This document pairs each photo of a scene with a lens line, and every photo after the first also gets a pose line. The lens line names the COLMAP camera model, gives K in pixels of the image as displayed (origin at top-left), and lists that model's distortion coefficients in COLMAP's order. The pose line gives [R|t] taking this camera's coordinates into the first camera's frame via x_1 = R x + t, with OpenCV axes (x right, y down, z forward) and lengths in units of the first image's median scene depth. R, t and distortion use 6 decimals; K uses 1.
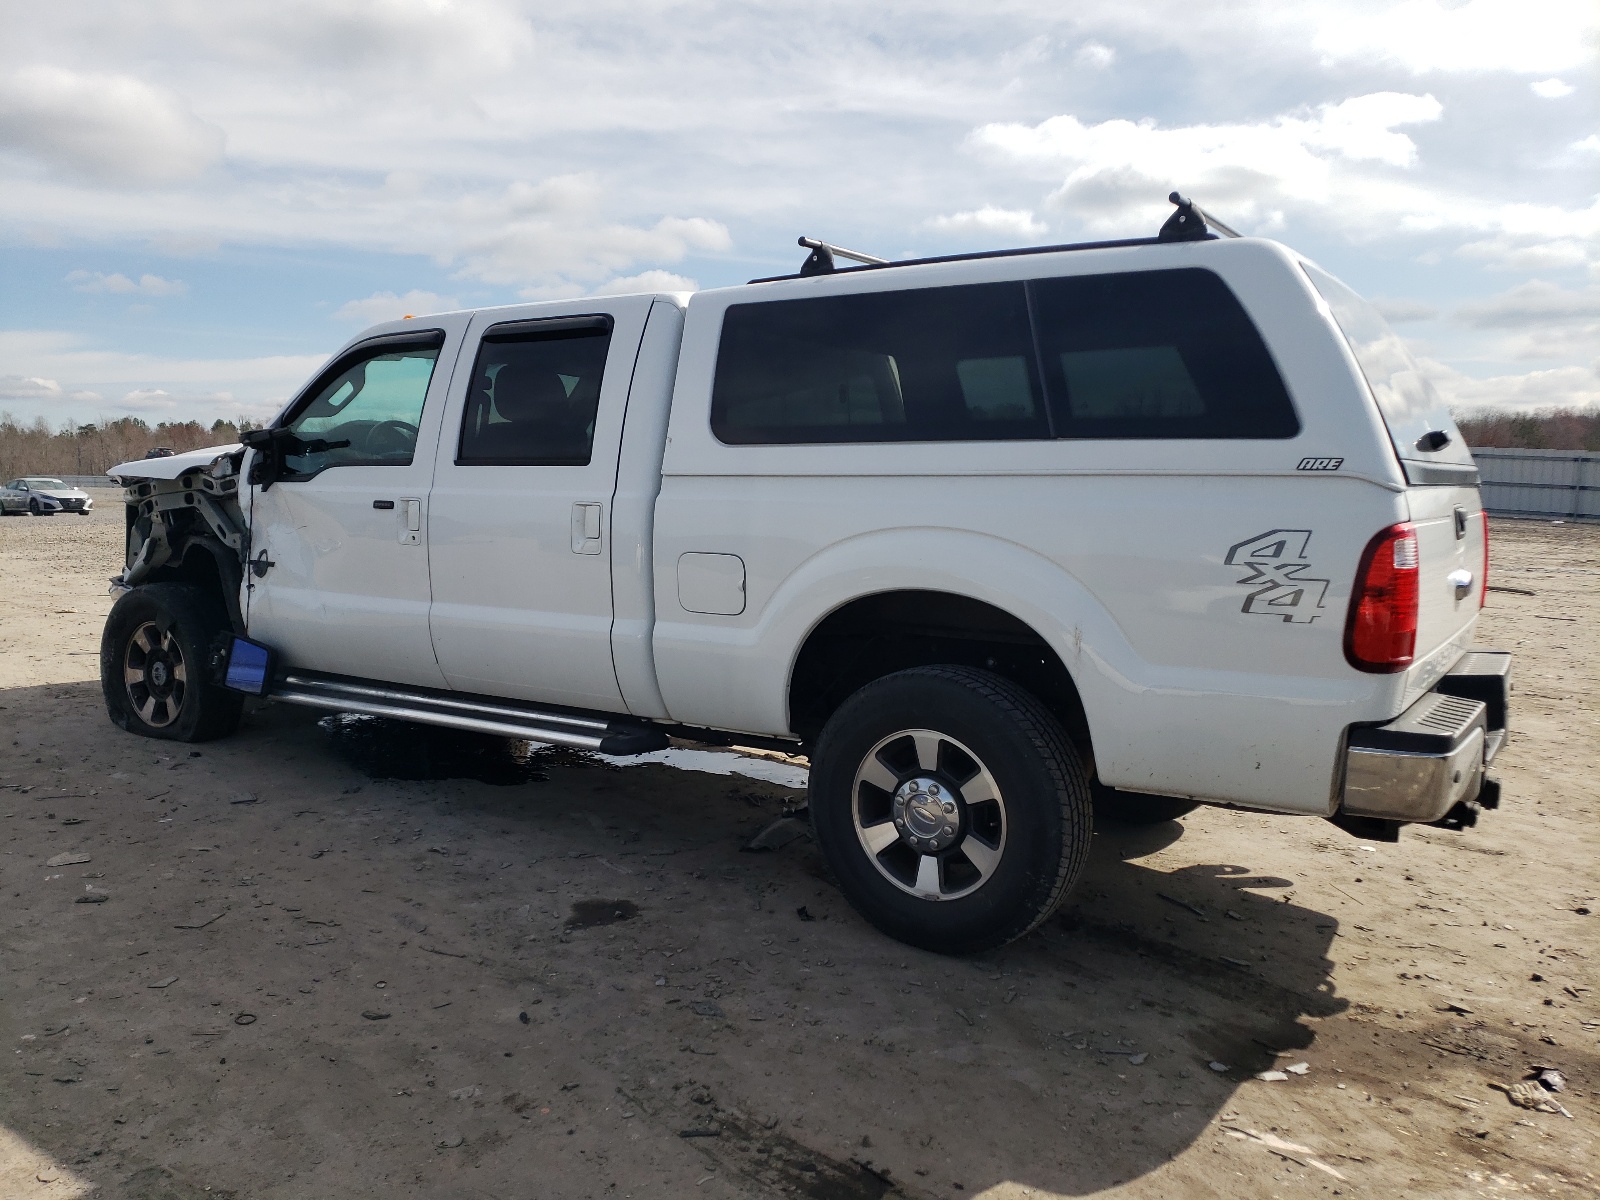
lens RADIAL K [[1215.1, 0, 767.4], [0, 1215.1, 599.7], [0, 0, 1]] dist [0.071443, -0.065912]
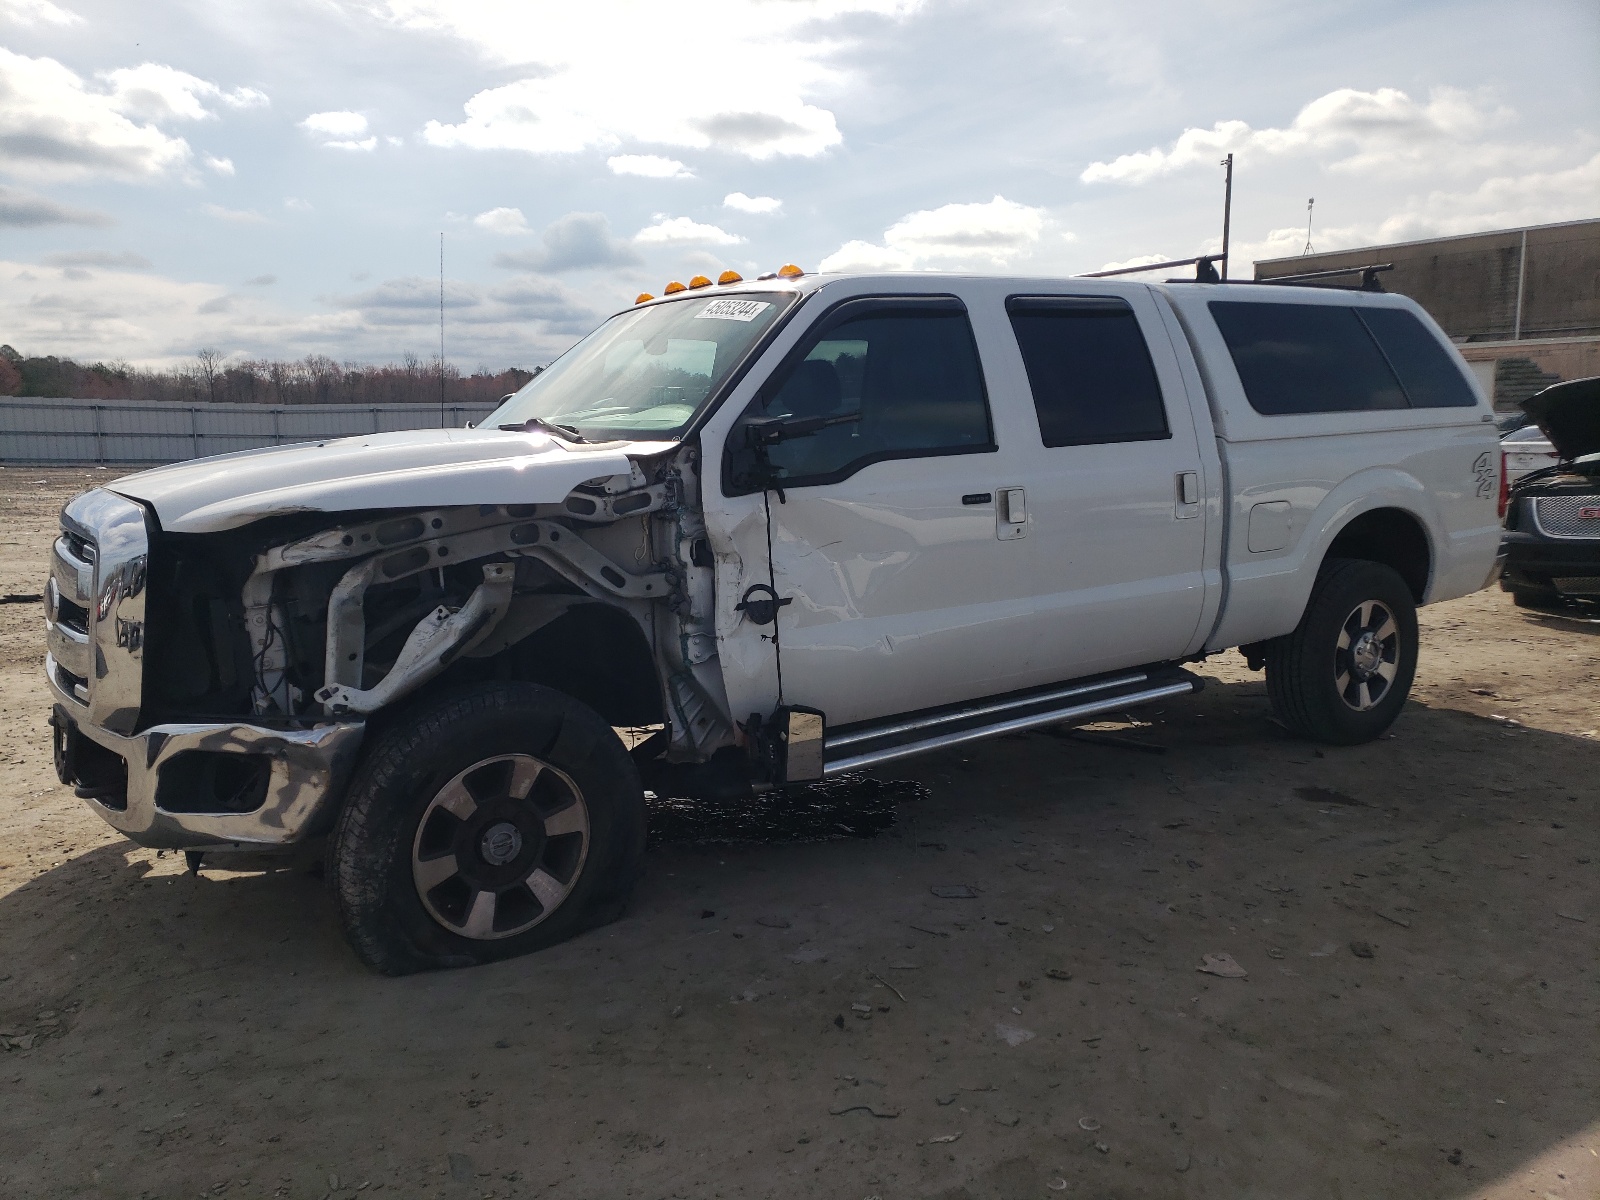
lens RADIAL K [[1215.1, 0, 767.4], [0, 1215.1, 599.7], [0, 0, 1]] dist [0.071443, -0.065912]
pose [[0.381792, -0.161319, 0.910061, -1.039510], [0.122323, 0.984808, 0.123251, -0.117946], [-0.916118, 0.064265, 0.395725, 0.718181]]
